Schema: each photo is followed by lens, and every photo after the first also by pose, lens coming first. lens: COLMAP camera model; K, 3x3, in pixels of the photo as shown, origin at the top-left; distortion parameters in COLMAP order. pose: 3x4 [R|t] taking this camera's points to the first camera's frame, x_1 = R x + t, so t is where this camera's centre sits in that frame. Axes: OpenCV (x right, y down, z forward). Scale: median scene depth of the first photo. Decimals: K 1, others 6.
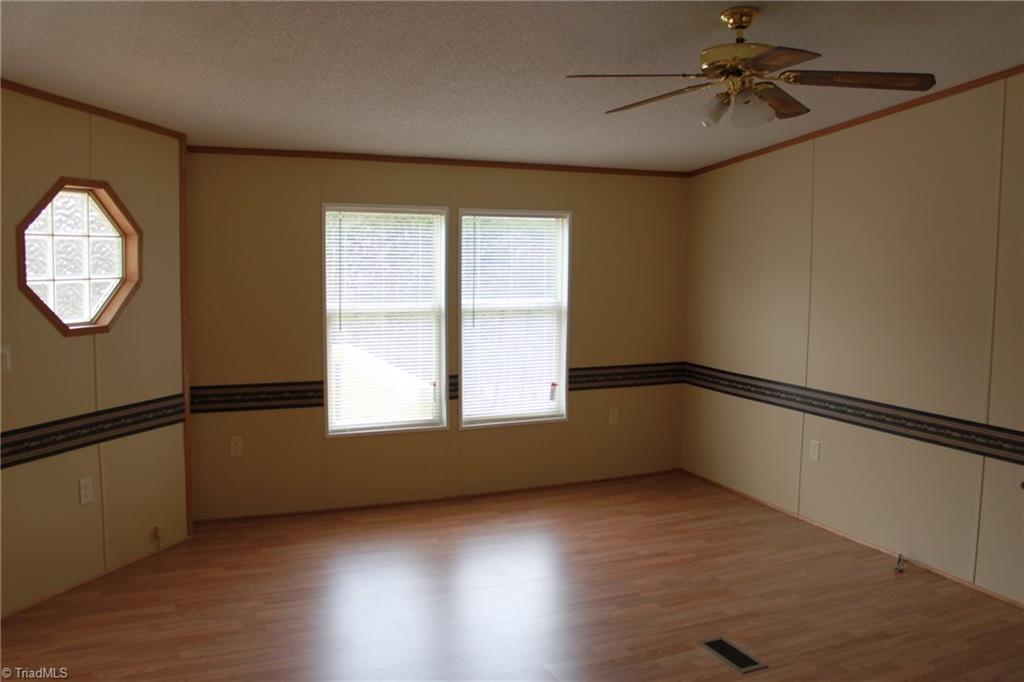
lens RADIAL K [[893.7, 0, 512.0], [0, 893.7, 341.0], [0, 0, 1]] dist [-0.109848, 0.000688]
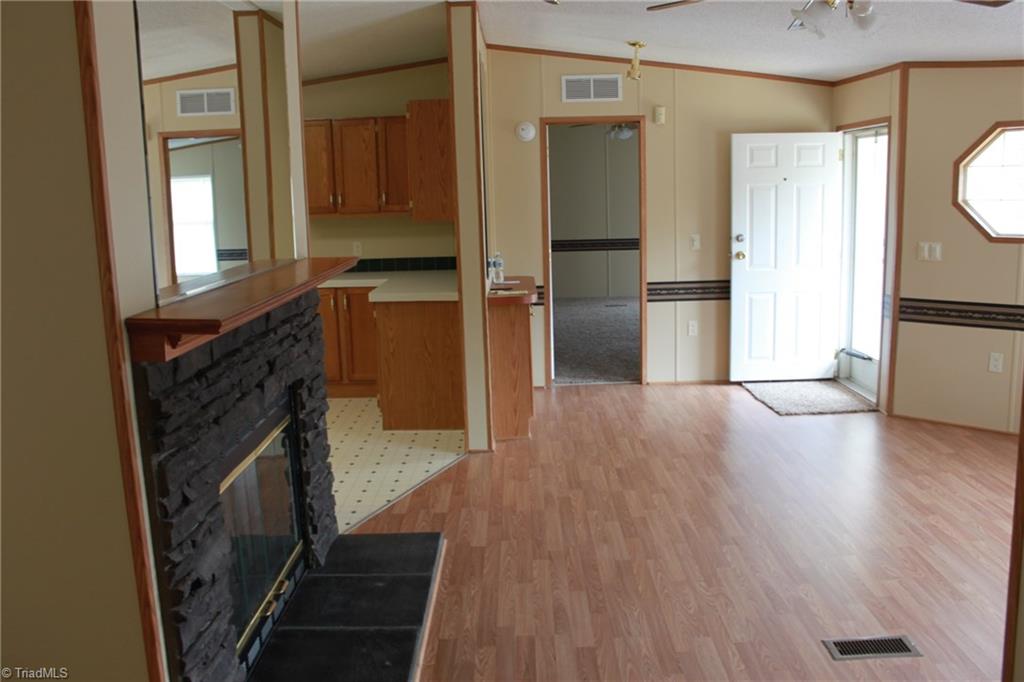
lens RADIAL K [[893.7, 0, 512.0], [0, 893.7, 341.0], [0, 0, 1]] dist [-0.109848, 0.000688]
pose [[-0.428473, 0.159008, -0.889454, 1.076116], [-0.061091, 0.977043, 0.204095, -0.088875], [0.901487, 0.141786, -0.408922, 0.951197]]
